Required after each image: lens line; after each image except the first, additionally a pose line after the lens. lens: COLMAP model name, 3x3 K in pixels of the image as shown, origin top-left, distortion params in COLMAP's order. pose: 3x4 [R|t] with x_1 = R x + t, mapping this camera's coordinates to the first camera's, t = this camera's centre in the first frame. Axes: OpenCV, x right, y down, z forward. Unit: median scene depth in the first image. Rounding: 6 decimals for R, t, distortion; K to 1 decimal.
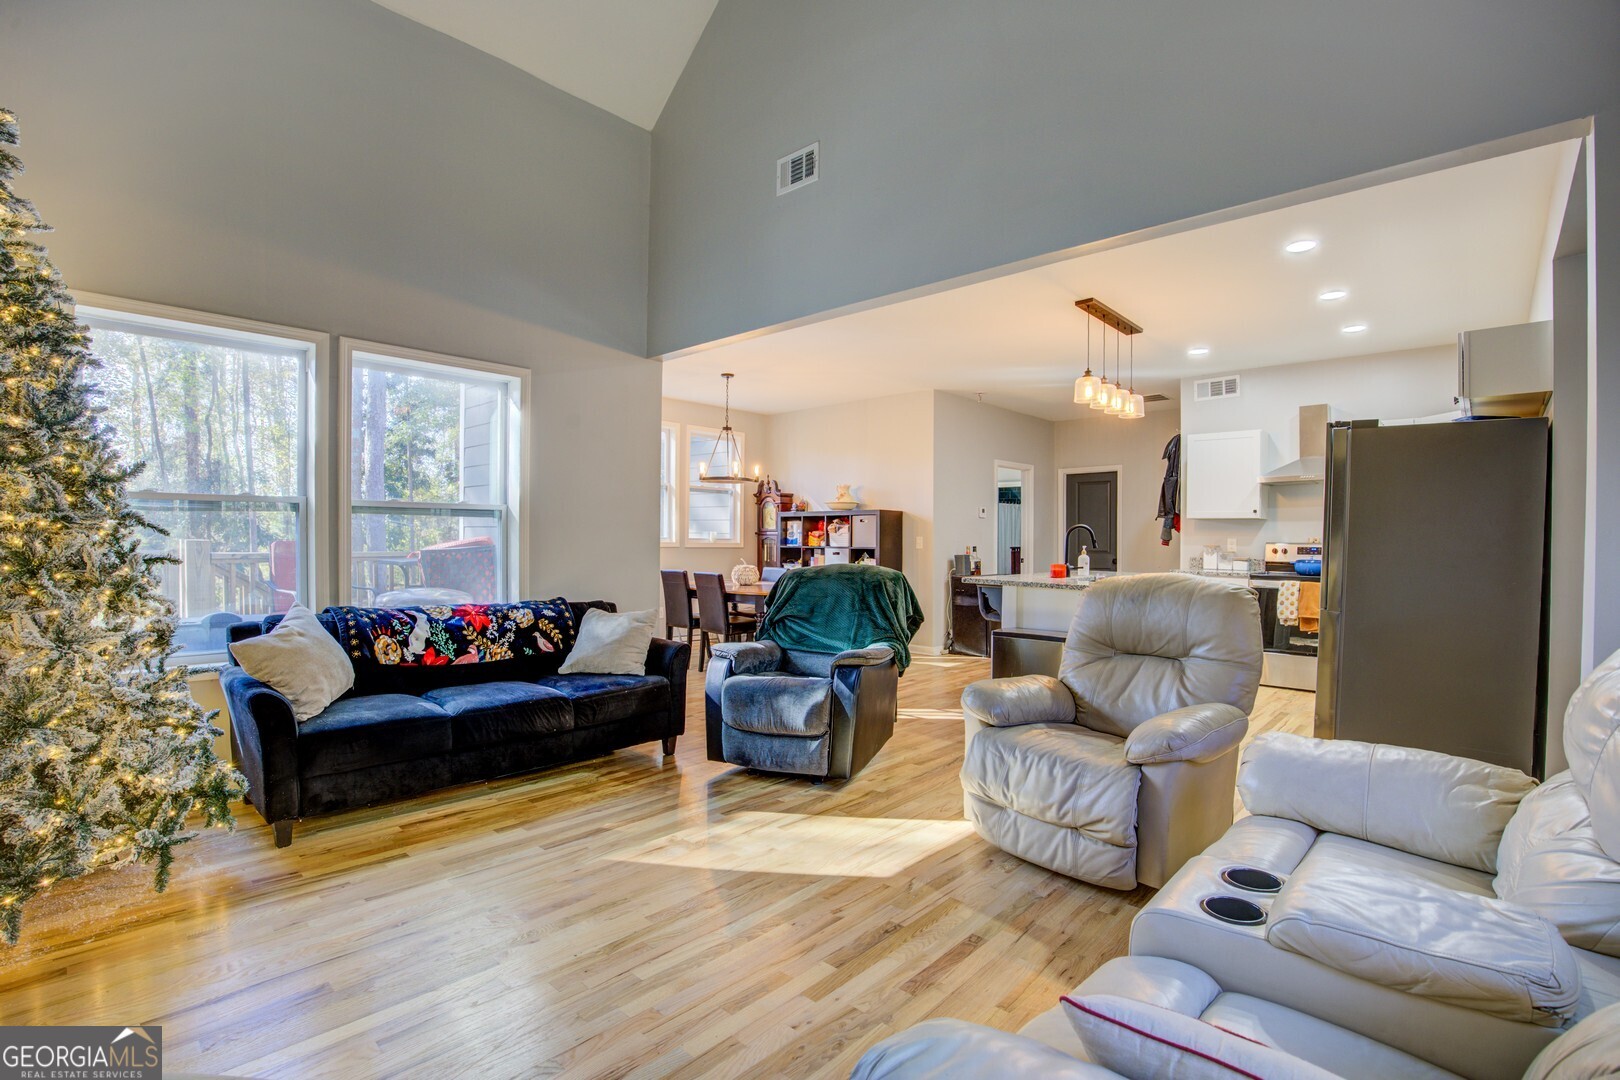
lens RADIAL K [[776.6, 0, 810.2], [0, 776.6, 544.6], [0, 0, 1]] dist [-0.043762, 0.007182]
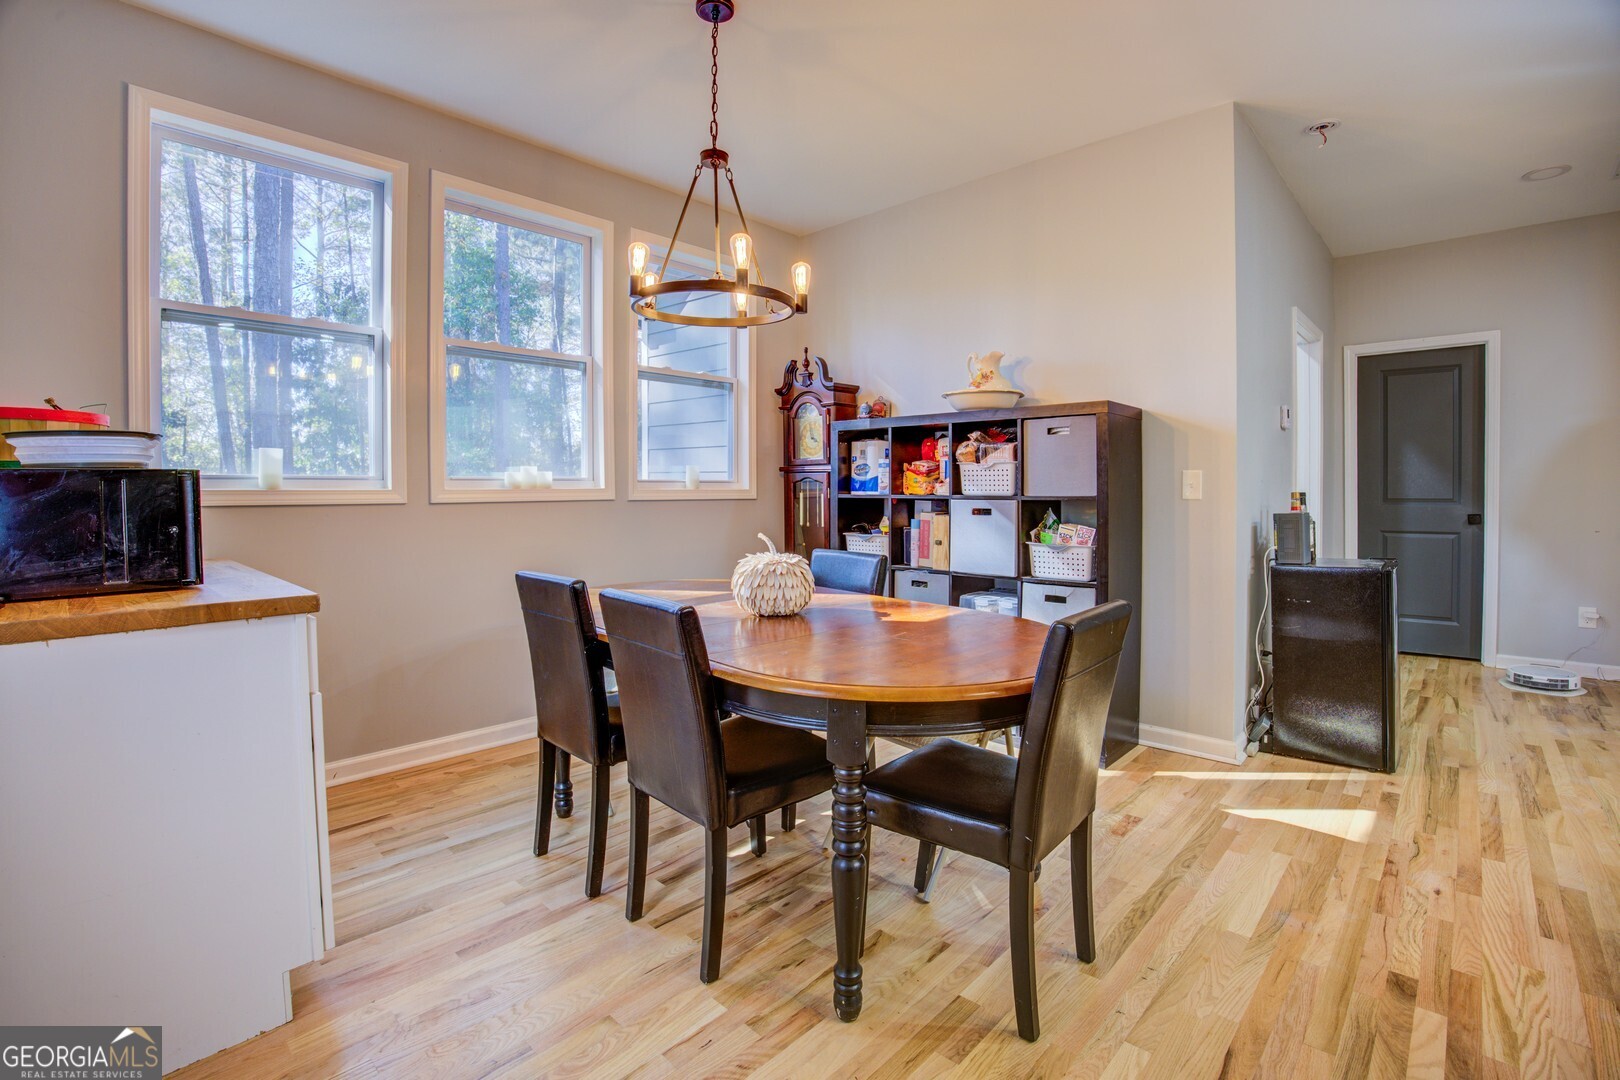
lens RADIAL K [[776.6, 0, 839.6], [0, 776.6, 501.3], [0, 0, 1]] dist [-0.043762, 0.007182]
pose [[0.999271, -0.009856, 0.036884, -0.055642], [0.009340, 0.999856, 0.014139, -0.000831], [-0.037018, -0.013785, 0.999220, 0.555387]]
